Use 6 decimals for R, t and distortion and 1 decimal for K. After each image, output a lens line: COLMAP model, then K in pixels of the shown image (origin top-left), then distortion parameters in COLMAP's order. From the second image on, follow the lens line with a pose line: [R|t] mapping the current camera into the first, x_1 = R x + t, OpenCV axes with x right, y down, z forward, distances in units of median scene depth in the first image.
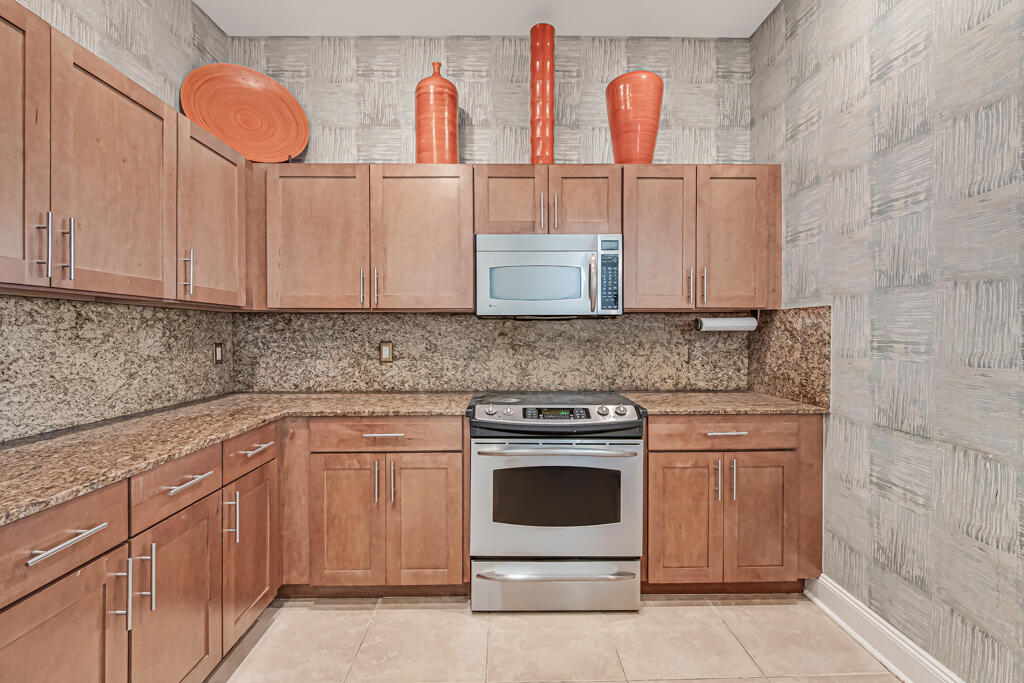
lens RADIAL K [[426.6, 0, 508.7], [0, 426.6, 336.1], [0, 0, 1]] dist [-0.021109, -0.000503]
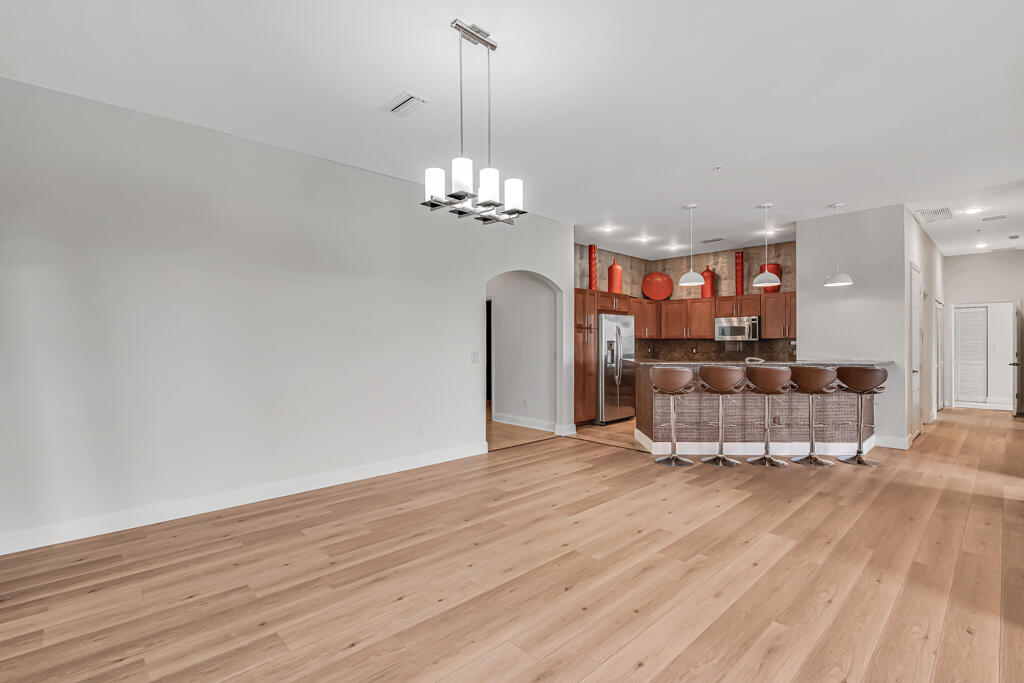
lens RADIAL K [[466.6, 0, 512.0], [0, 466.6, 341.5], [0, 0, 1]] dist [-0.010584, -0.000880]
pose [[0.673231, 0.002474, -0.739428, 1.830943], [-0.009303, 0.999944, -0.005124, -0.004779], [0.739374, 0.010329, 0.673216, -3.175475]]
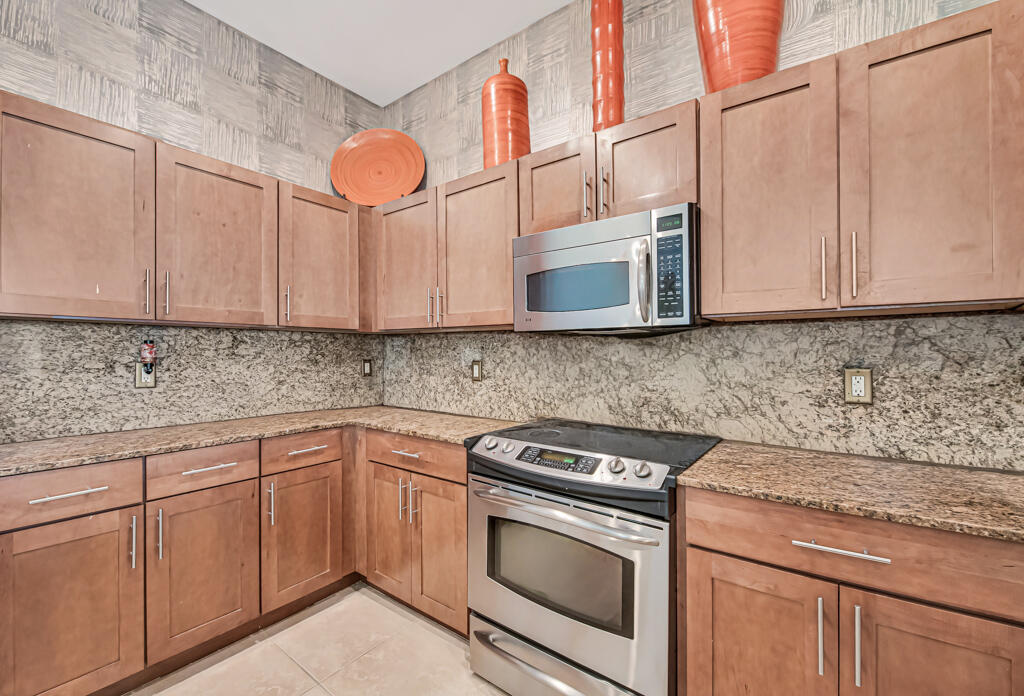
lens RADIAL K [[414.3, 0, 527.0], [0, 414.3, 353.7], [0, 0, 1]] dist [-0.020683, -0.000240]
pose [[0.804377, 0.005301, -0.594096, 0.487653], [-0.006812, 0.999977, -0.000300, -0.004274], [0.594080, 0.004289, 0.804394, 0.371881]]
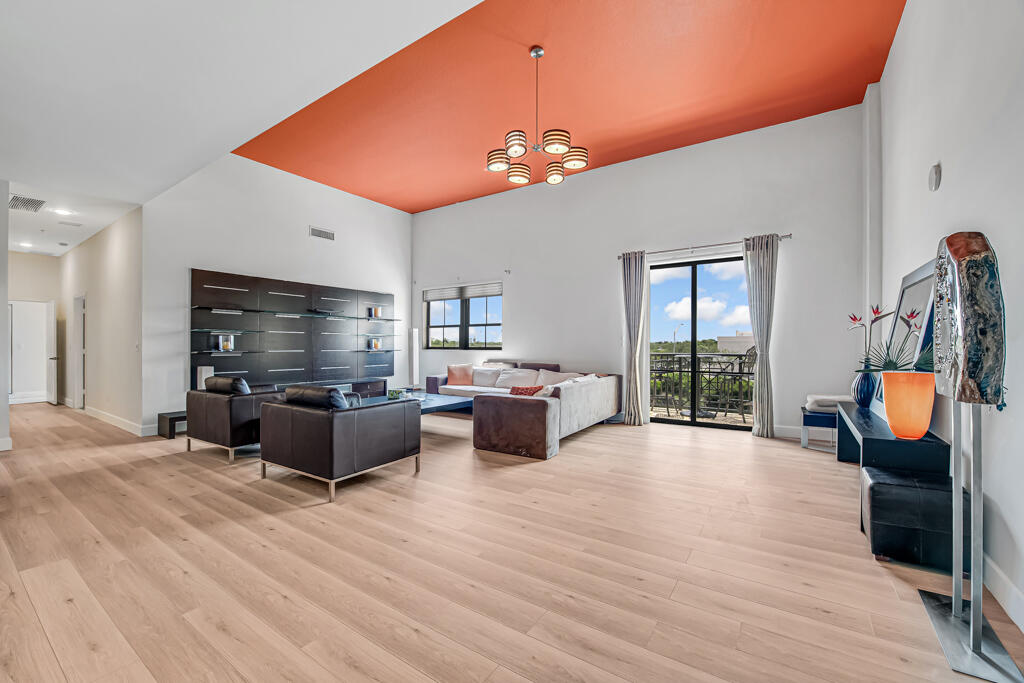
lens RADIAL K [[412.2, 0, 509.7], [0, 412.2, 346.4], [0, 0, 1]] dist [-0.022966, -0.000251]
pose [[0.566062, 0.002552, 0.824359, 1.103033], [0.006588, 0.999949, -0.007619, 0.076184], [-0.824336, 0.009743, 0.566017, -3.055711]]
